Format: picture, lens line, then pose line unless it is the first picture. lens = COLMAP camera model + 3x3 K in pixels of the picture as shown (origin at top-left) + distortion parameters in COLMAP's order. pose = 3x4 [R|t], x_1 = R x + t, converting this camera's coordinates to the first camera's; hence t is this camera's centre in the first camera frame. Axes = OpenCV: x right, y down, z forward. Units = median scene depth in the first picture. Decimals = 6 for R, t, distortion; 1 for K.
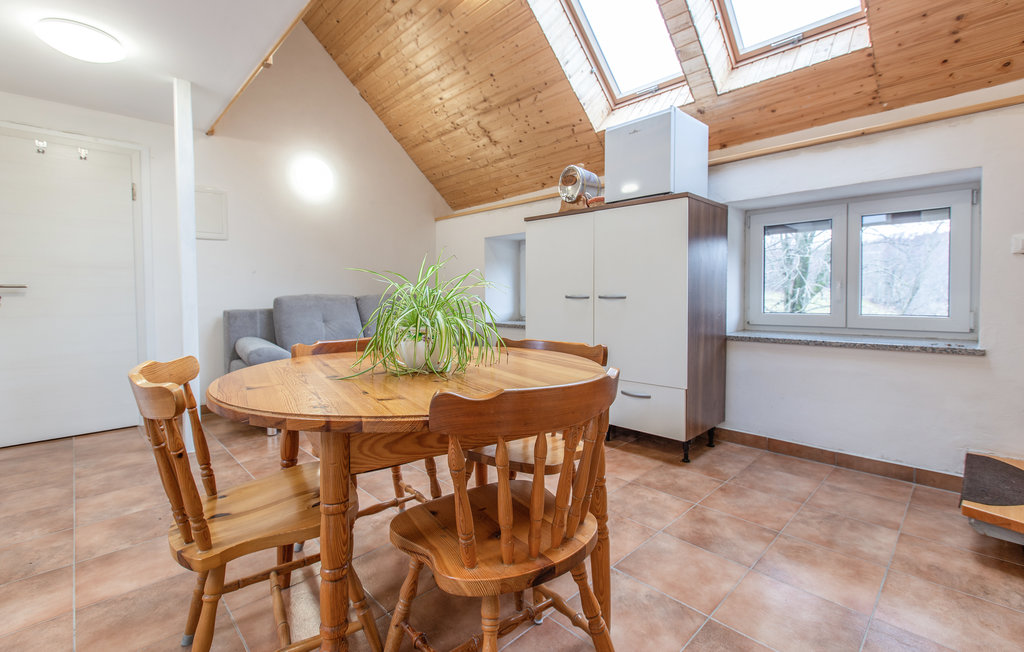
lens RADIAL K [[459.6, 0, 510.1], [0, 459.6, 305.8], [0, 0, 1]] dist [0.001707, 0.000363]
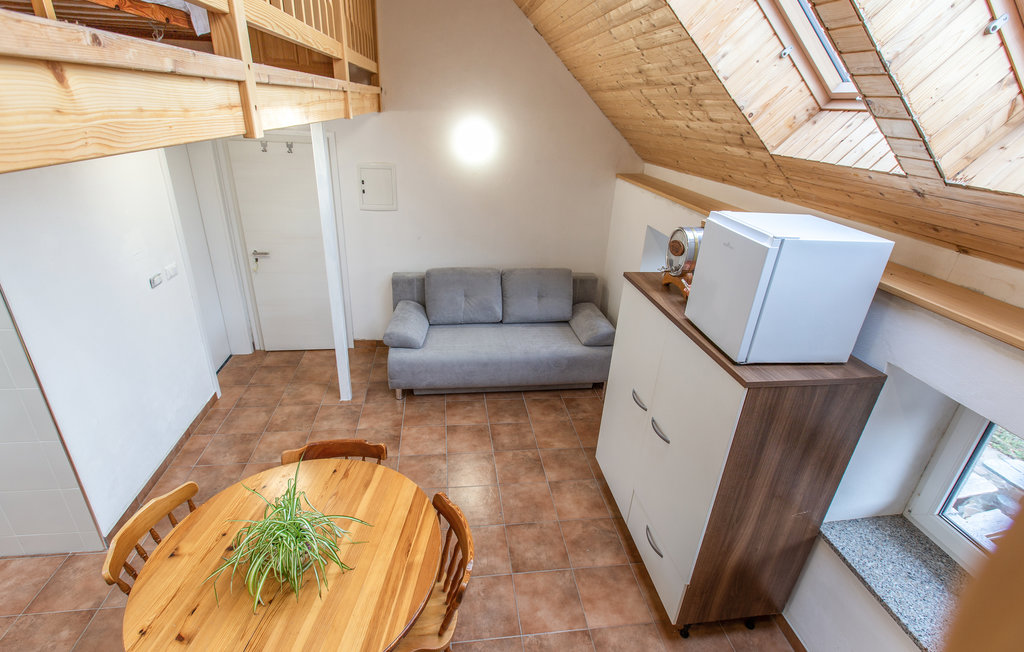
lens RADIAL K [[482.5, 0, 506.6], [0, 482.5, 324.9], [0, 0, 1]] dist [0.000300, 0.000204]
pose [[0.805514, 0.287899, -0.517939, 0.322597], [-0.071237, 0.914754, 0.397682, -0.418443], [0.588279, -0.283442, 0.757356, 0.210863]]
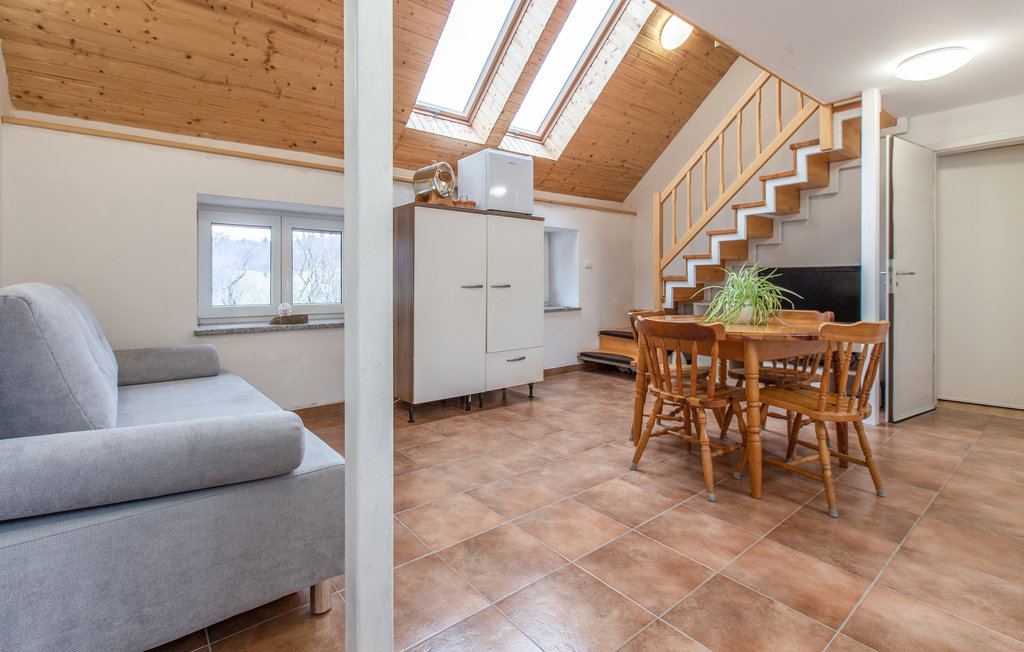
lens RADIAL K [[469.6, 0, 511.6], [0, 469.6, 282.7], [0, 0, 1]] dist [-0.000677, -0.000340]
pose [[0.079221, 0.004197, 0.996848, -0.873791], [0.030726, 0.999506, -0.006650, -0.015930], [-0.996383, 0.031156, 0.079053, 0.721549]]
